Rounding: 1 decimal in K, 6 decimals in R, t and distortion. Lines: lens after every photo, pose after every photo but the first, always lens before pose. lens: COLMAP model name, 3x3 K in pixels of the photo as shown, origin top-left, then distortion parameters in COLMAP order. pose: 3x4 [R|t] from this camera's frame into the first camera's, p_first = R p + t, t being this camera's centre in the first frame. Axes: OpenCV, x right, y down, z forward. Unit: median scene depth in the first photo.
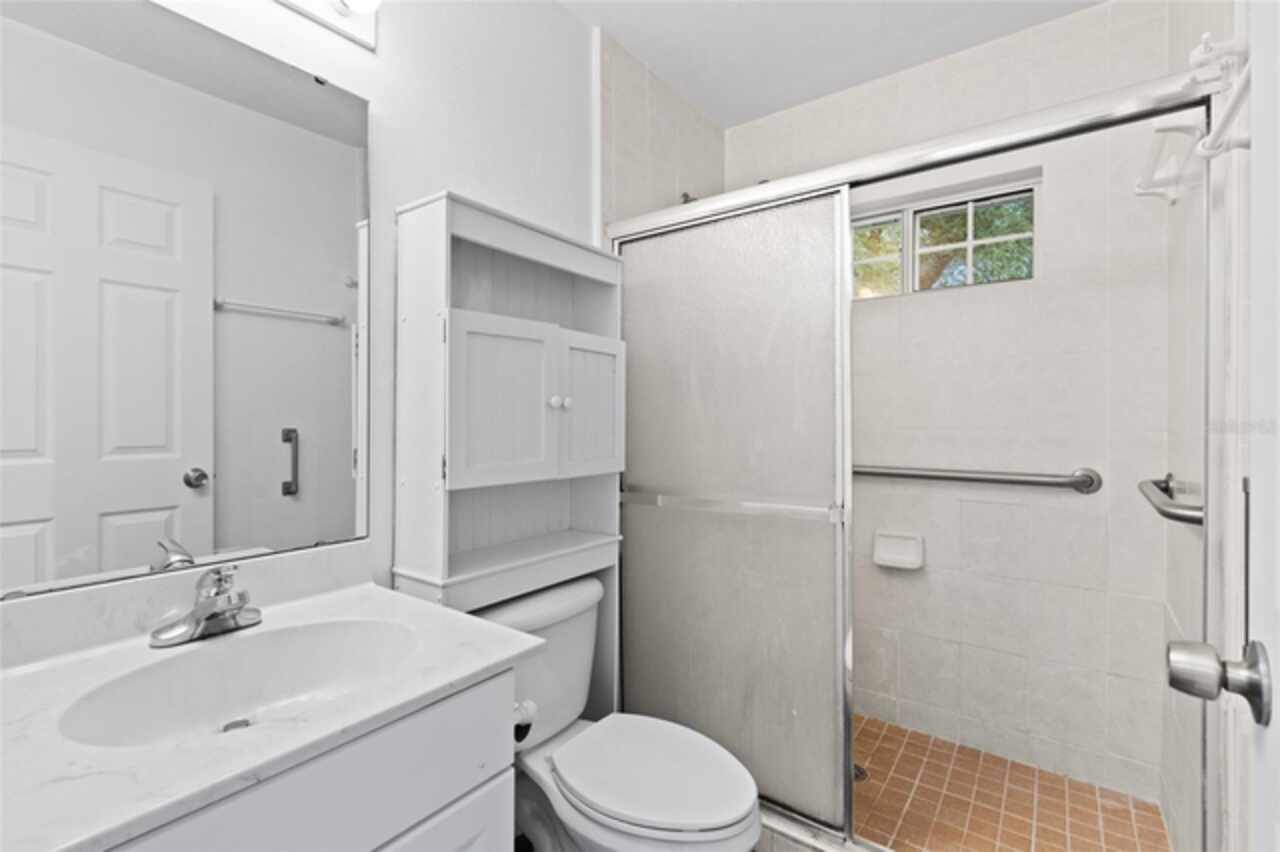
lens RADIAL K [[564.7, 0, 640.0], [0, 564.7, 426.0], [0, 0, 1]] dist [-0.042723, 0.000037]
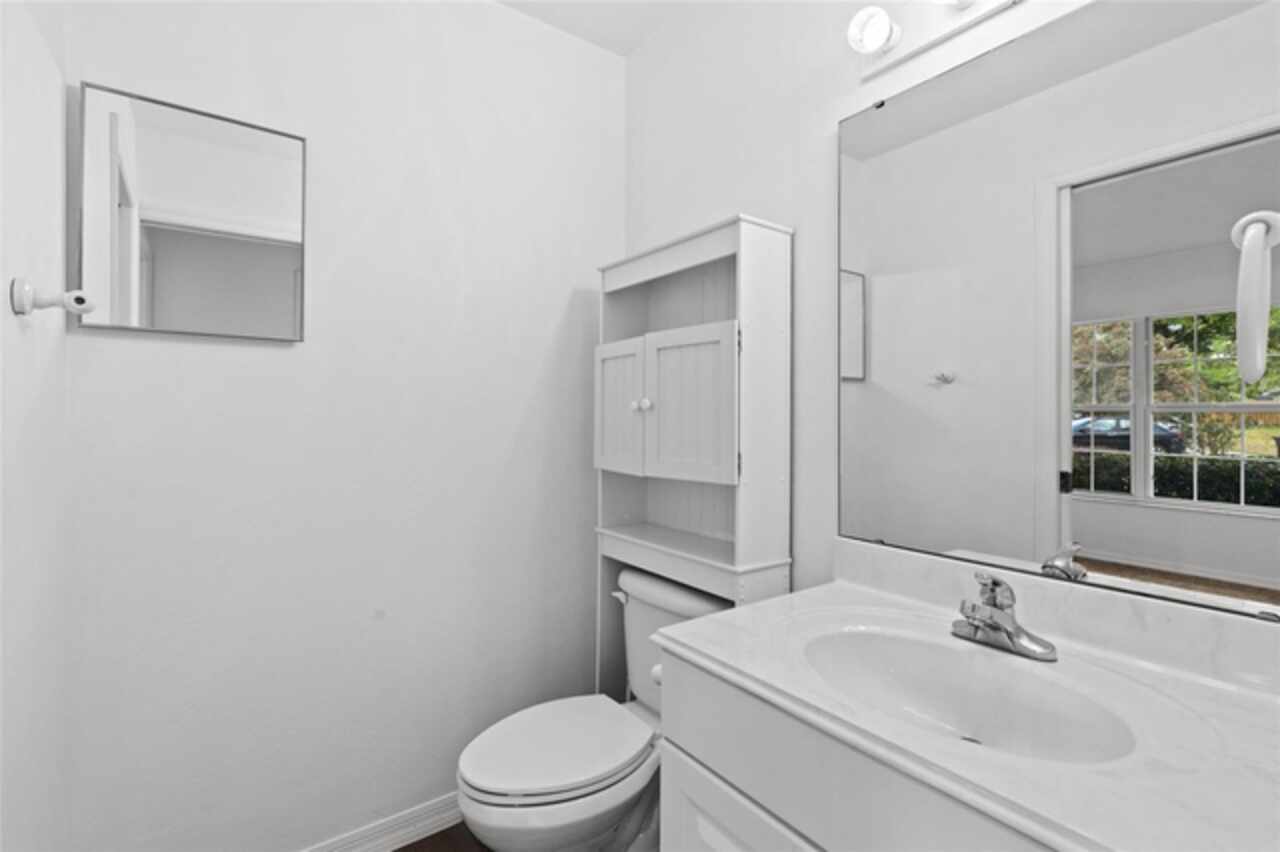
lens RADIAL K [[580.6, 0, 636.2], [0, 580.6, 417.4], [0, 0, 1]] dist [-0.000091, 0.000036]
pose [[-0.305444, -0.018556, -0.952029, 0.851543], [-0.013179, 0.999797, -0.015258, -0.002595], [0.952119, 0.007886, -0.305626, 1.241343]]
